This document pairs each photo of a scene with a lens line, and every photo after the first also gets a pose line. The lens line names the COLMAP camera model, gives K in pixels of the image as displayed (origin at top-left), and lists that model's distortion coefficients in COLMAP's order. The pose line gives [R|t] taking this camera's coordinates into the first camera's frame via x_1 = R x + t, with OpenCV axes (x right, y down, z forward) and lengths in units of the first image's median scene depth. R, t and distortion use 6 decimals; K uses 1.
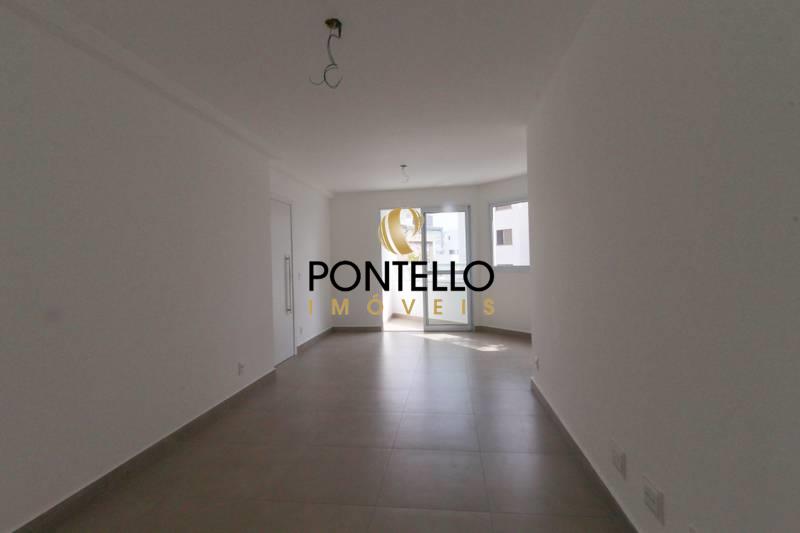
lens RADIAL K [[372.6, 0, 402.7], [0, 372.6, 267.3], [0, 0, 1]] dist [0.003127, 0.000048]
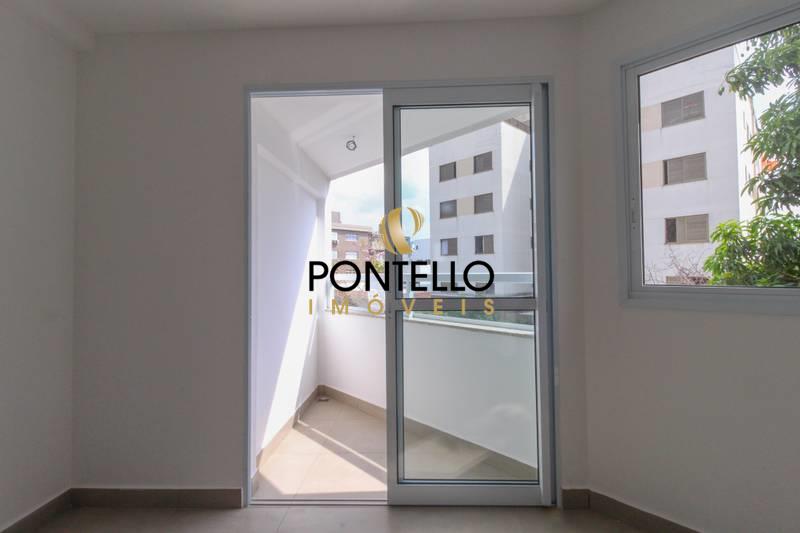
lens RADIAL K [[372.6, 0, 401.8], [0, 372.6, 267.7], [0, 0, 1]] dist [0.003127, 0.000048]
pose [[0.995979, 0.017620, 0.087837, 0.038528], [-0.015280, 0.999512, -0.027243, -0.006503], [-0.088274, 0.025792, 0.995762, 0.697035]]
